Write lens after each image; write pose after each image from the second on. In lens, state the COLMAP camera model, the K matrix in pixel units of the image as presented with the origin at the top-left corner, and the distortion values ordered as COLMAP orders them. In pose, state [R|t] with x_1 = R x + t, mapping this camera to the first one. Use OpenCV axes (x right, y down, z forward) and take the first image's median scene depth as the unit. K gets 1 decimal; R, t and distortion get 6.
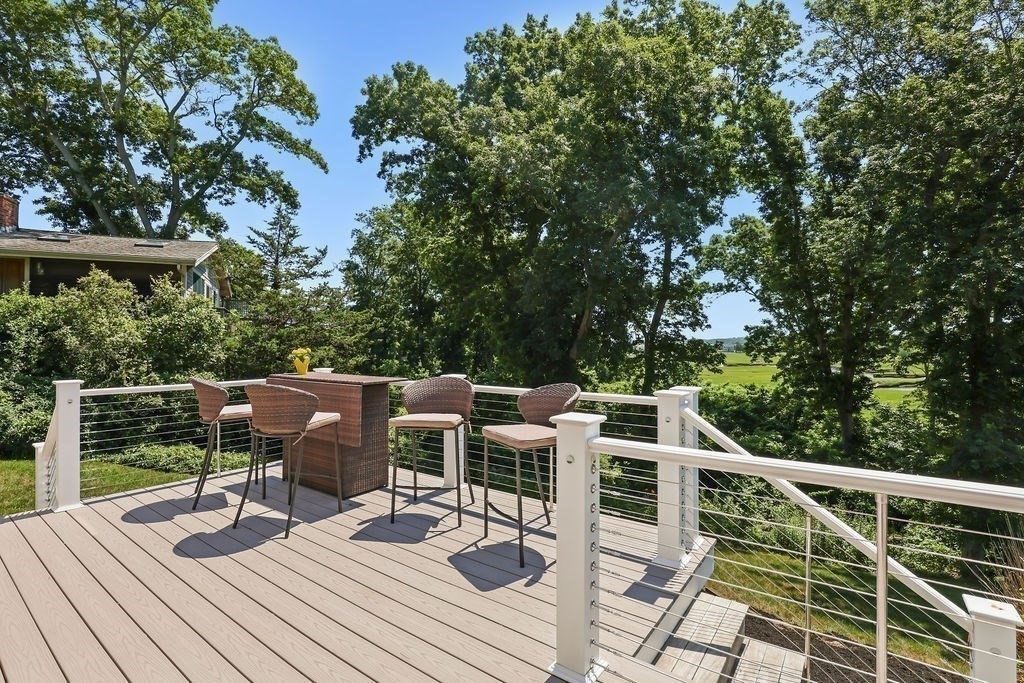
lens RADIAL K [[470.5, 0, 511.6], [0, 470.5, 341.7], [0, 0, 1]] dist [-0.004971, 0.000676]
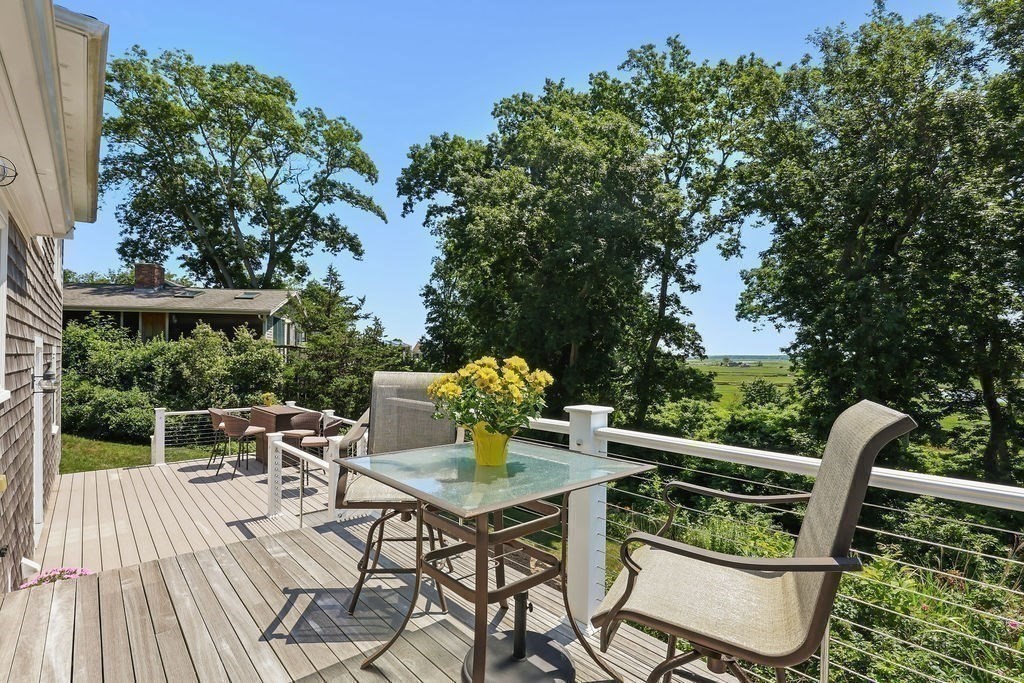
lens RADIAL K [[470.5, 0, 508.3], [0, 470.5, 362.3], [0, 0, 1]] dist [-0.004971, 0.000676]
pose [[0.980553, 0.011724, -0.195903, 0.173742], [-0.009546, 0.999882, 0.012056, -0.027116], [0.196021, -0.009951, 0.980549, -0.133224]]
